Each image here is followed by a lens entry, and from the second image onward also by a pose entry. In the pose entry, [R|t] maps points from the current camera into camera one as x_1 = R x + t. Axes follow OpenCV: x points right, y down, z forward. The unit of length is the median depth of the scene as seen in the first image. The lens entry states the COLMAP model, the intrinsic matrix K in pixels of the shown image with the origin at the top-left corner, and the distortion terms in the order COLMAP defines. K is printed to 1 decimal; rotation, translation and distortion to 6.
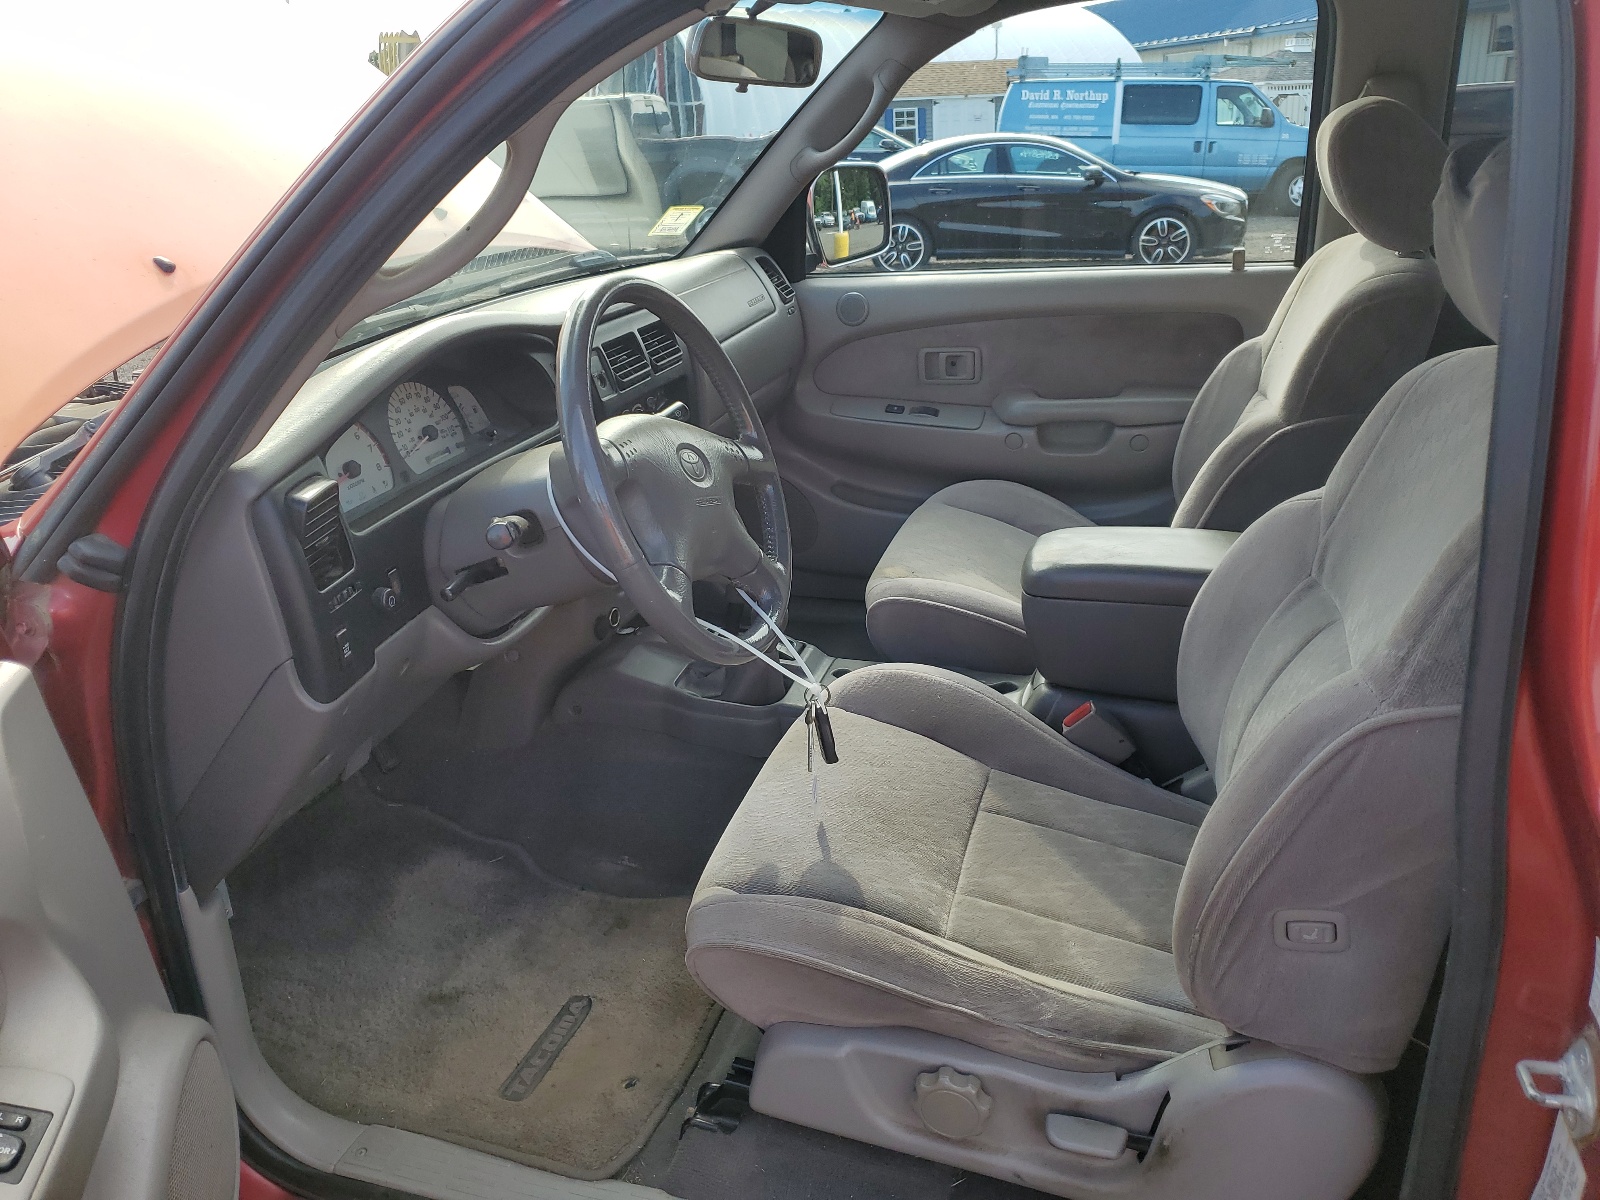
lens RADIAL K [[1266.1, 0, 796.0], [0, 1266.1, 595.3], [0, 0, 1]] dist [-0.020217, -0.009809]
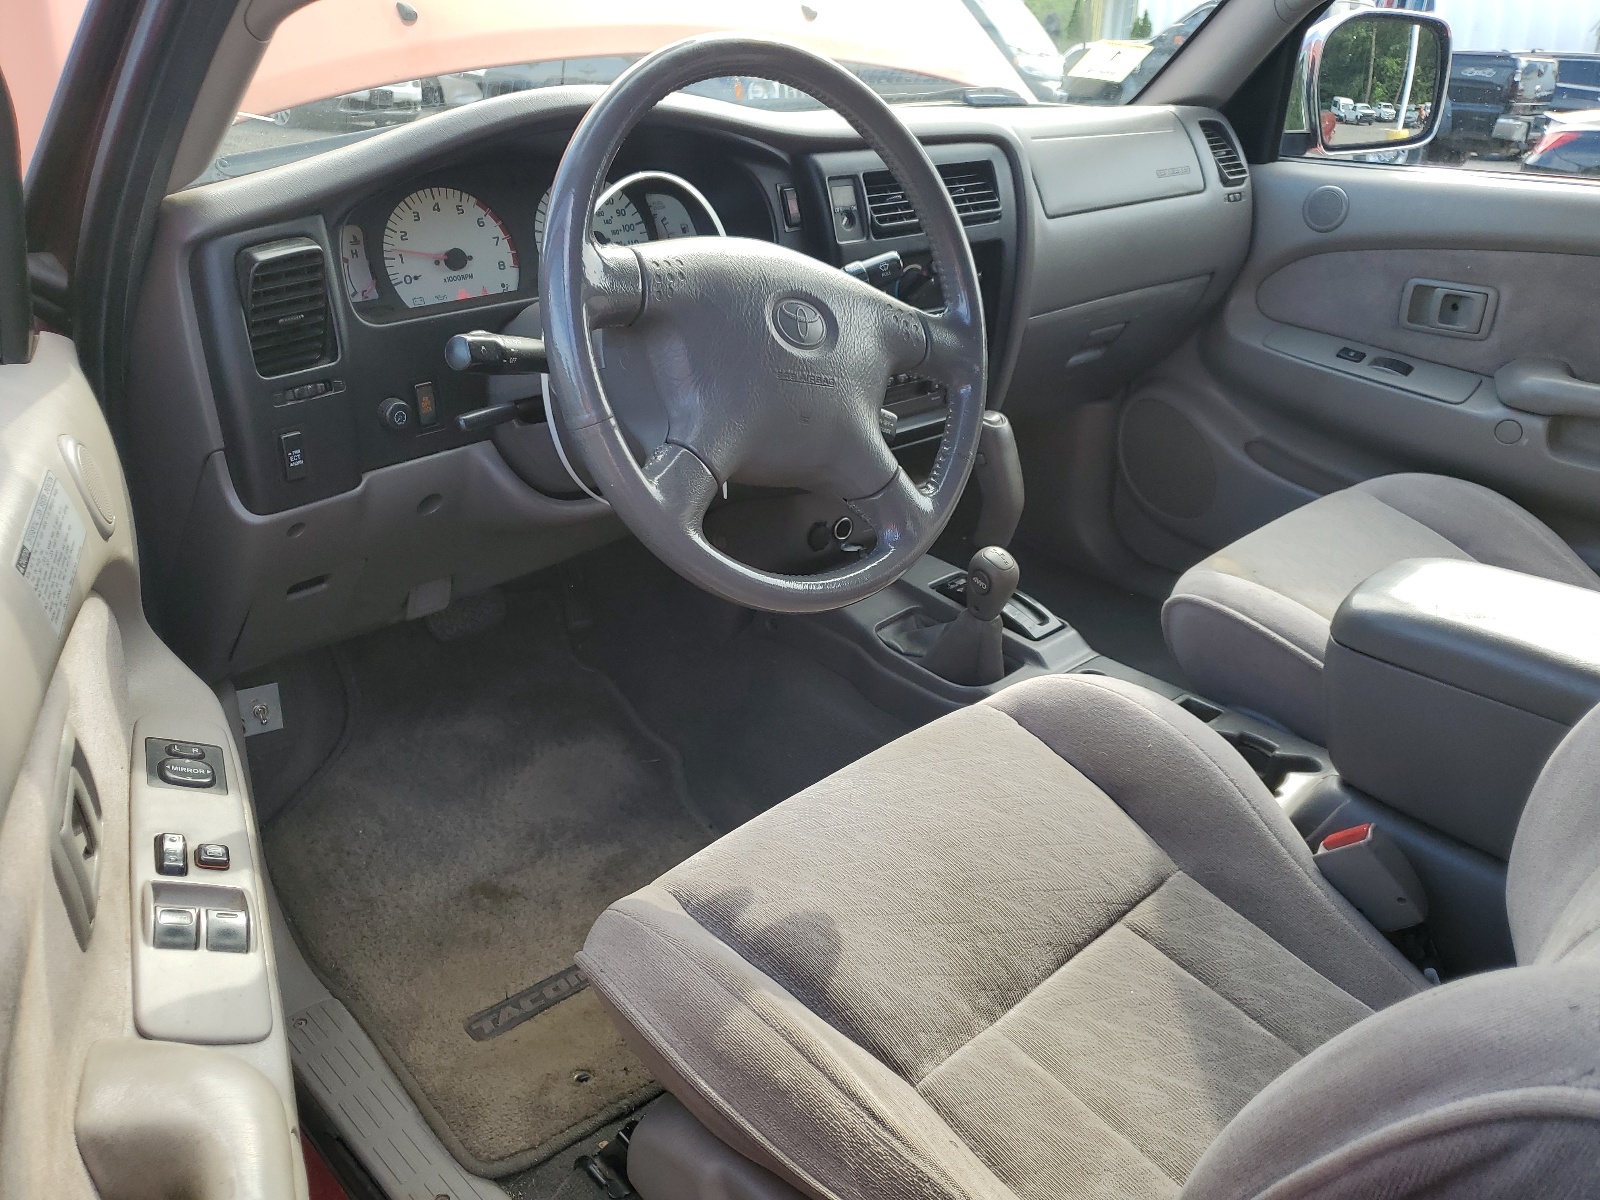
lens RADIAL K [[1266.1, 0, 802.7], [0, 1266.1, 607.1], [0, 0, 1]] dist [-0.020217, -0.009809]
pose [[0.866824, 0.268212, -0.420331, 0.204448], [-0.237866, 0.963329, 0.124162, -0.029172], [0.438219, -0.007644, 0.898836, 0.280510]]
